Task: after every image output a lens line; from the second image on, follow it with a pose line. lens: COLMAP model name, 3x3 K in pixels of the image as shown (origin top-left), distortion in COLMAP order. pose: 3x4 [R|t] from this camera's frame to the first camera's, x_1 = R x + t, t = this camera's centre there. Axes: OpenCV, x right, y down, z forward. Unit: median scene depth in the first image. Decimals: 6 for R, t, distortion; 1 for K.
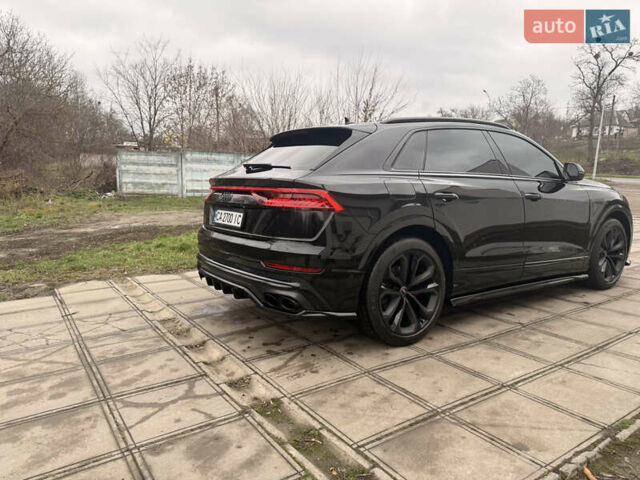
lens RADIAL K [[452.6, 0, 321.8], [0, 452.6, 230.8], [0, 0, 1]] dist [0.045906, -0.061458]
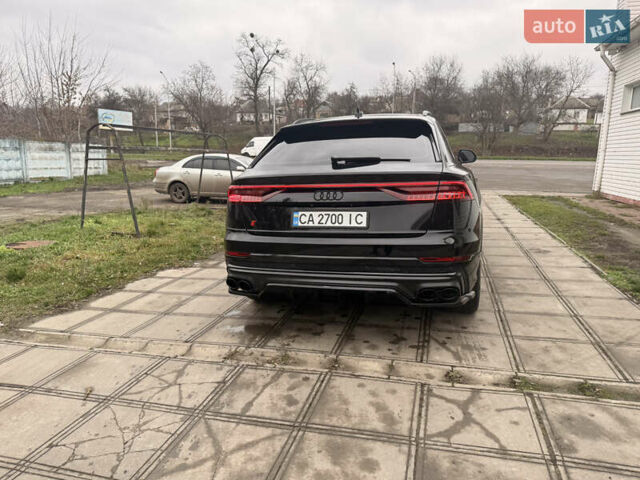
lens RADIAL K [[451.1, 0, 317.2], [0, 451.1, 233.8], [0, 0, 1]] dist [0.056793, -0.072414]
pose [[0.770144, -0.132000, 0.624063, -0.864938], [0.103601, 0.991248, 0.081814, -0.082518], [-0.629401, 0.001645, 0.777079, 0.359314]]
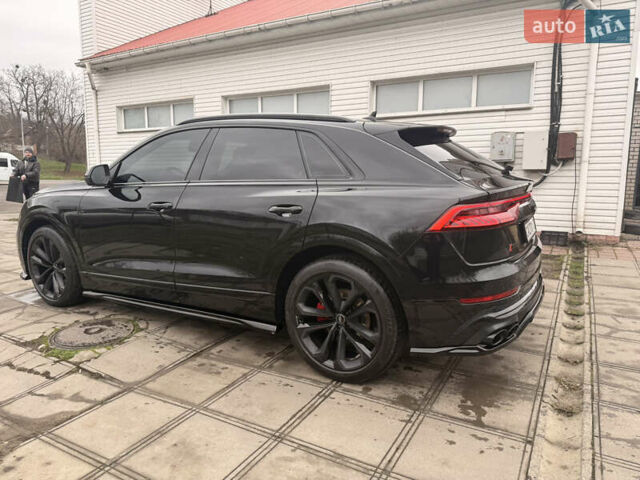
lens RADIAL K [[452.6, 0, 321.8], [0, 452.6, 230.8], [0, 0, 1]] dist [0.045906, -0.061458]
pose [[-0.428643, -0.136929, 0.893038, -0.919666], [0.109584, 0.973271, 0.201829, -0.274746], [-0.896804, 0.184375, -0.402180, 1.903062]]
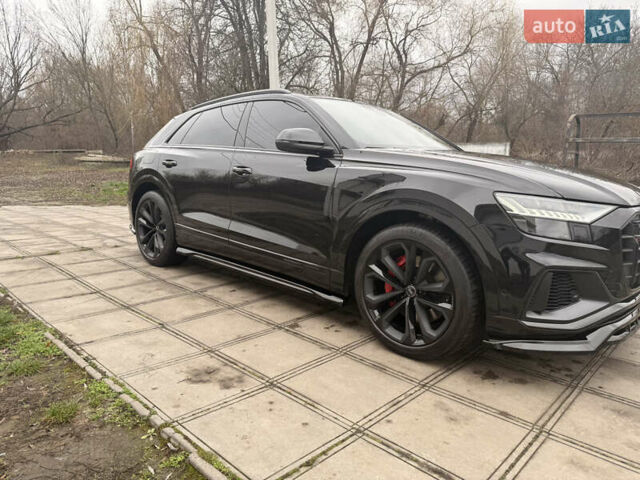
lens RADIAL K [[452.6, 0, 321.8], [0, 452.6, 230.8], [0, 0, 1]] dist [0.045906, -0.061458]
pose [[0.205450, 0.146981, -0.967567, 1.778959], [-0.136899, 0.983254, 0.120295, -0.109978], [0.969045, 0.107745, 0.222131, 1.244239]]
